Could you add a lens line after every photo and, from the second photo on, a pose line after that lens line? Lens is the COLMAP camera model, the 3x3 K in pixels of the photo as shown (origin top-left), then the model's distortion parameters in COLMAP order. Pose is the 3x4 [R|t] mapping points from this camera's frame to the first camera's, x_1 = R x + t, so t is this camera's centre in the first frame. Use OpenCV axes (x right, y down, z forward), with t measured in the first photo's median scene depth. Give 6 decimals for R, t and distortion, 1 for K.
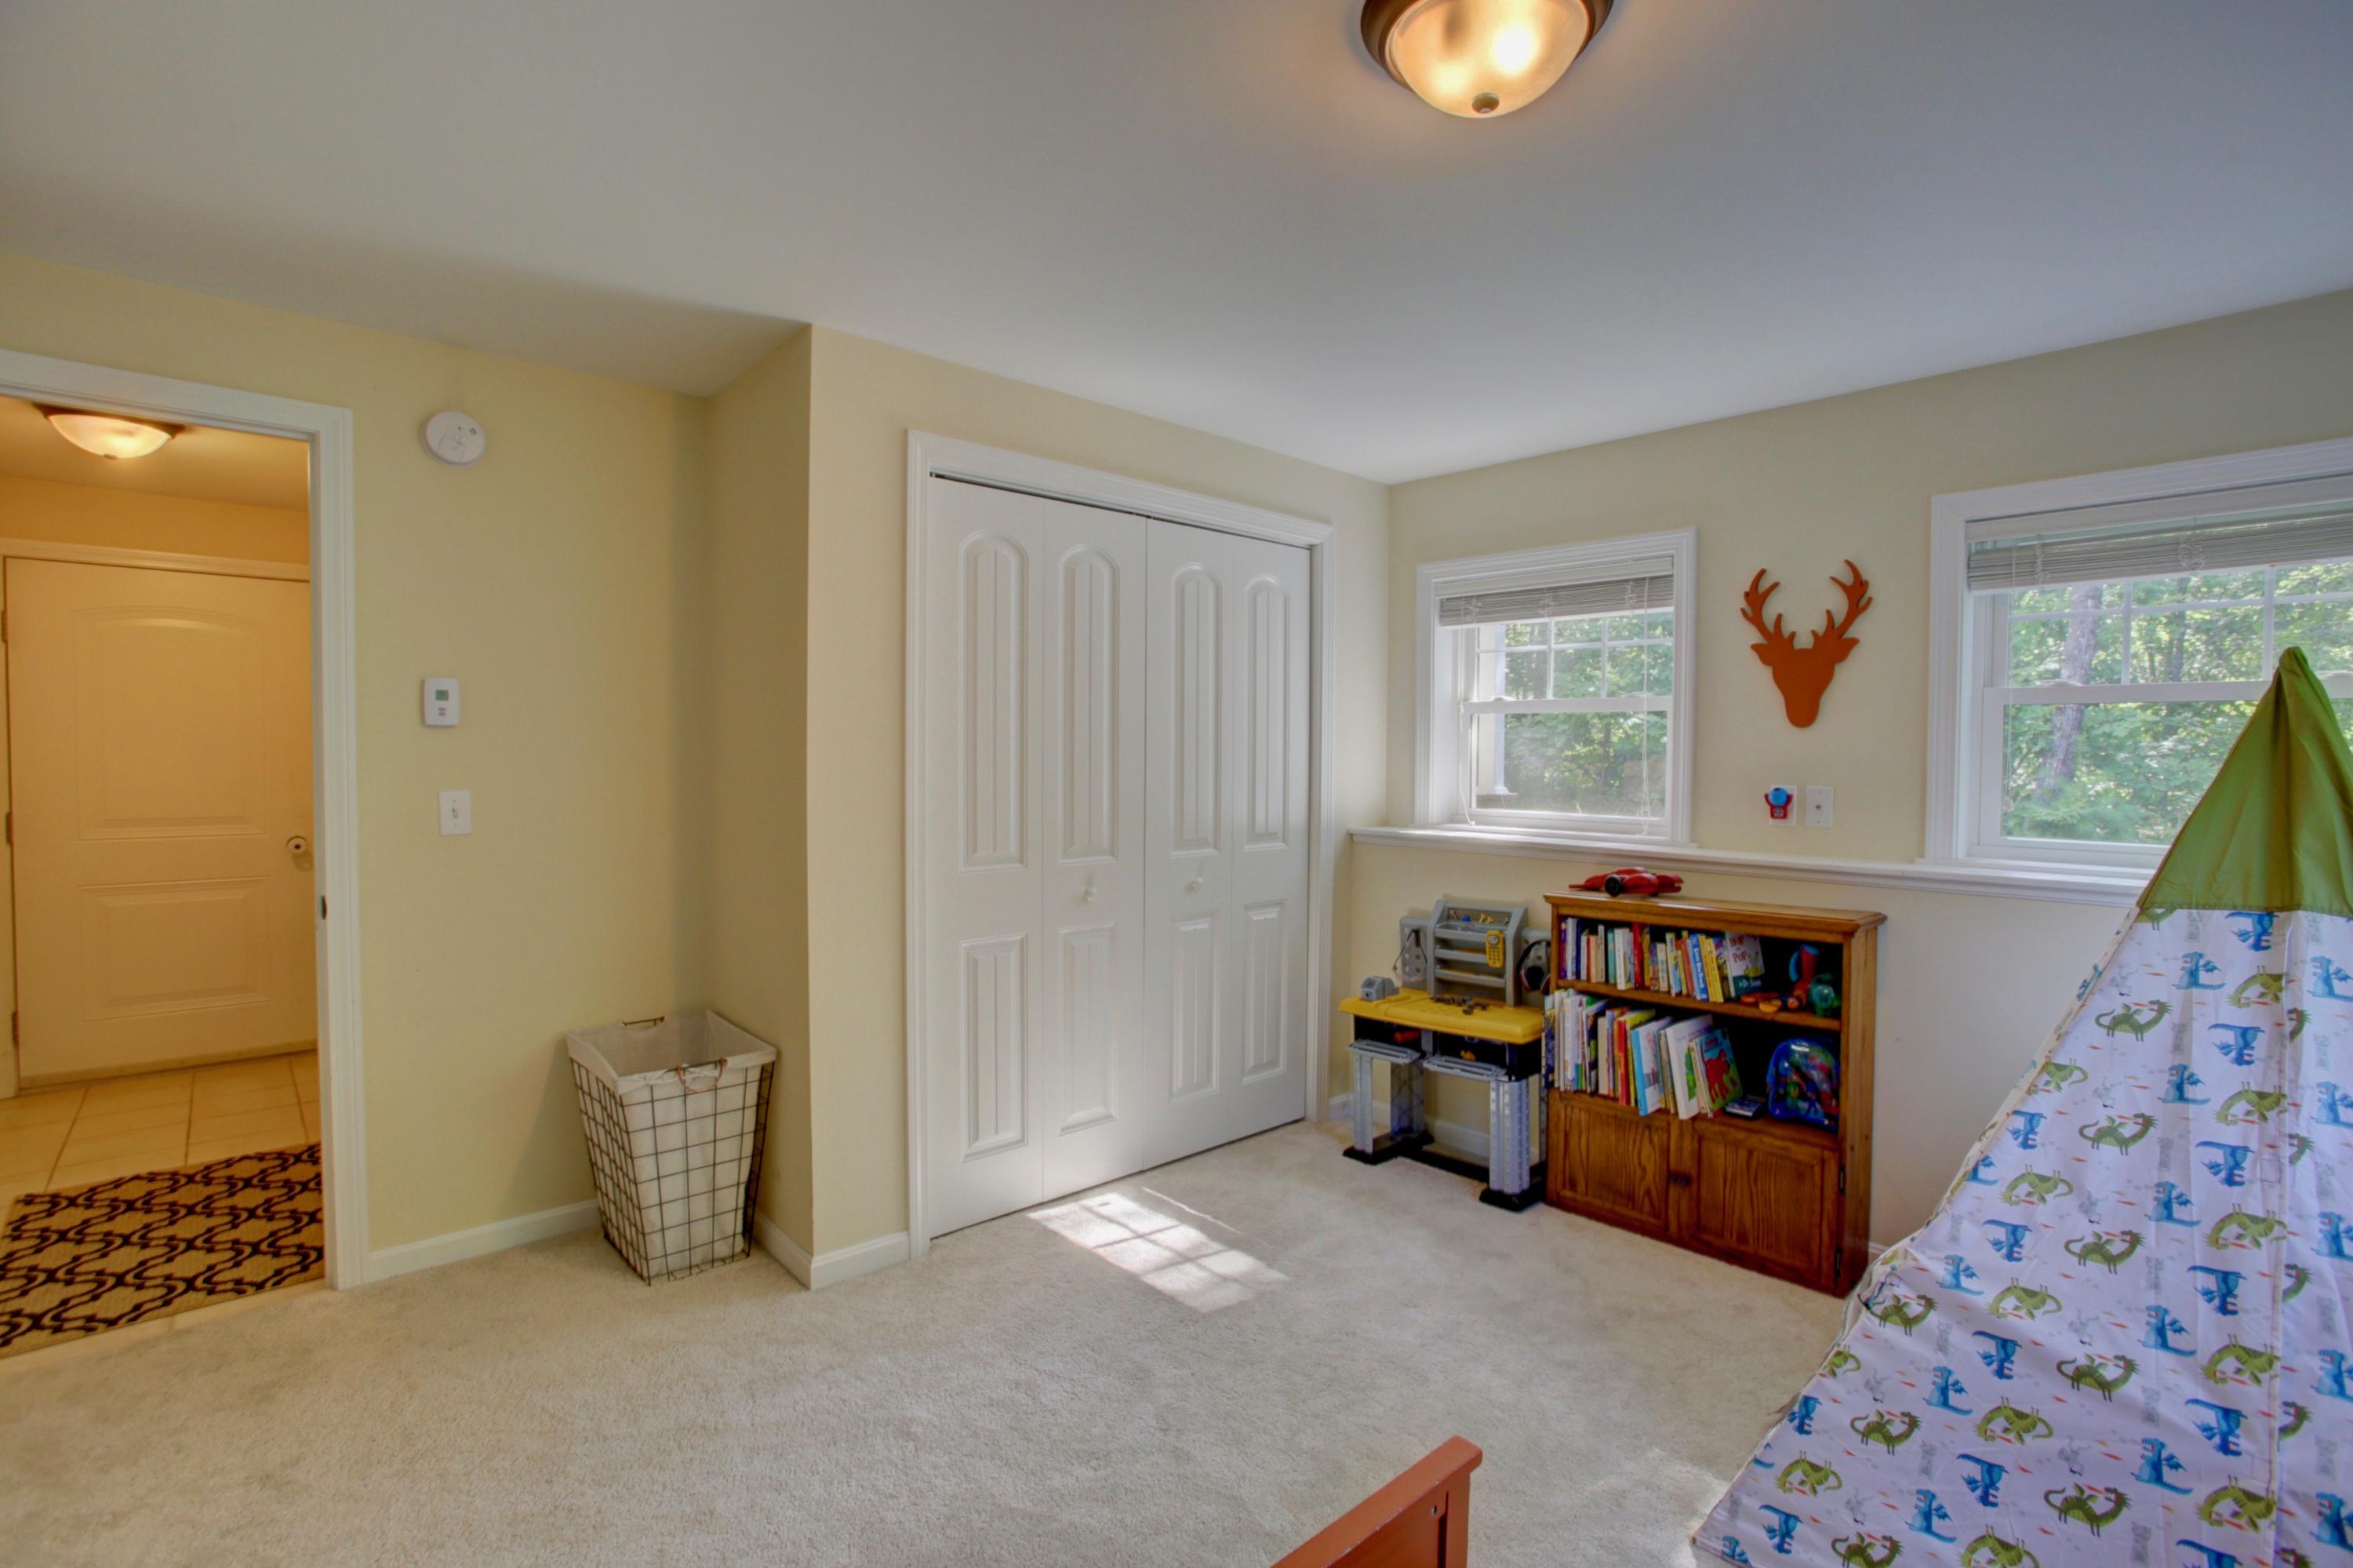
lens RADIAL K [[1099.3, 0, 1191.5], [0, 1099.3, 780.1], [0, 0, 1]] dist [-0.070595, 0.024510]
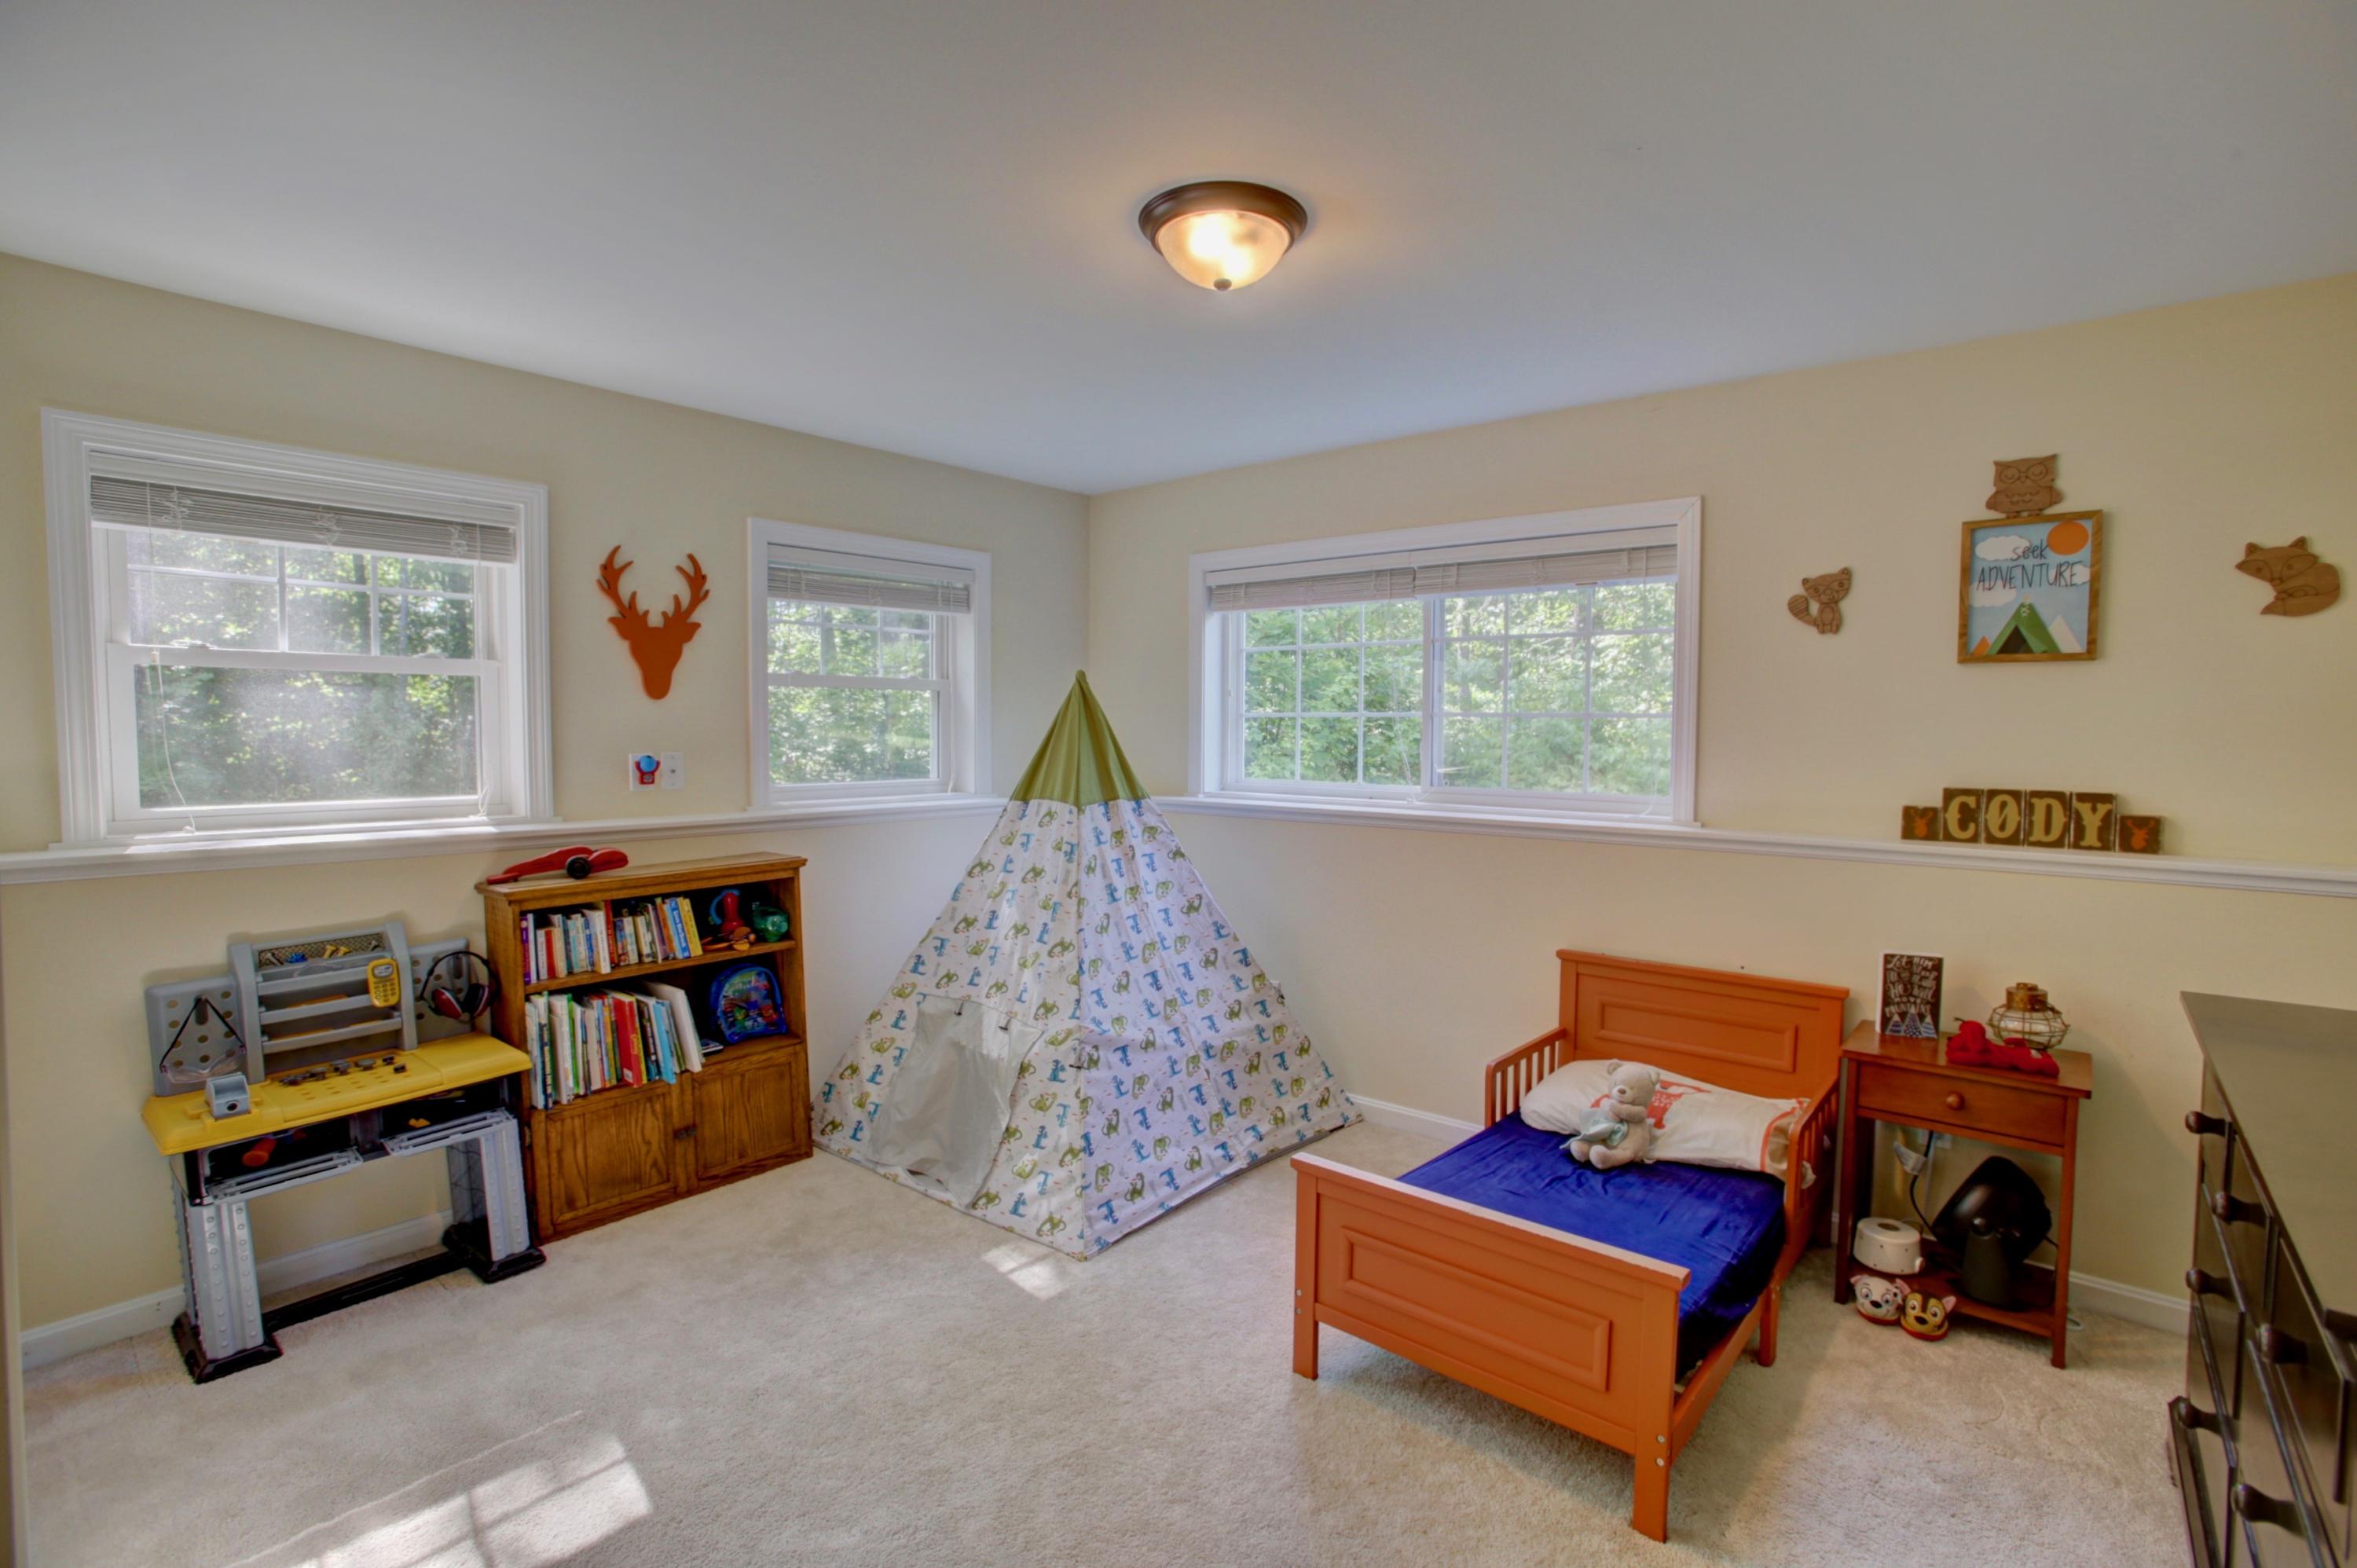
lens RADIAL K [[1101.1, 0, 1193.5], [0, 1101.1, 780.1], [0, 0, 1]] dist [-0.070595, 0.024510]
pose [[-0.141497, -0.056944, 0.988300, -0.599571], [0.019354, 0.997994, 0.060274, -0.022837], [-0.989749, 0.027656, -0.140111, 0.618263]]
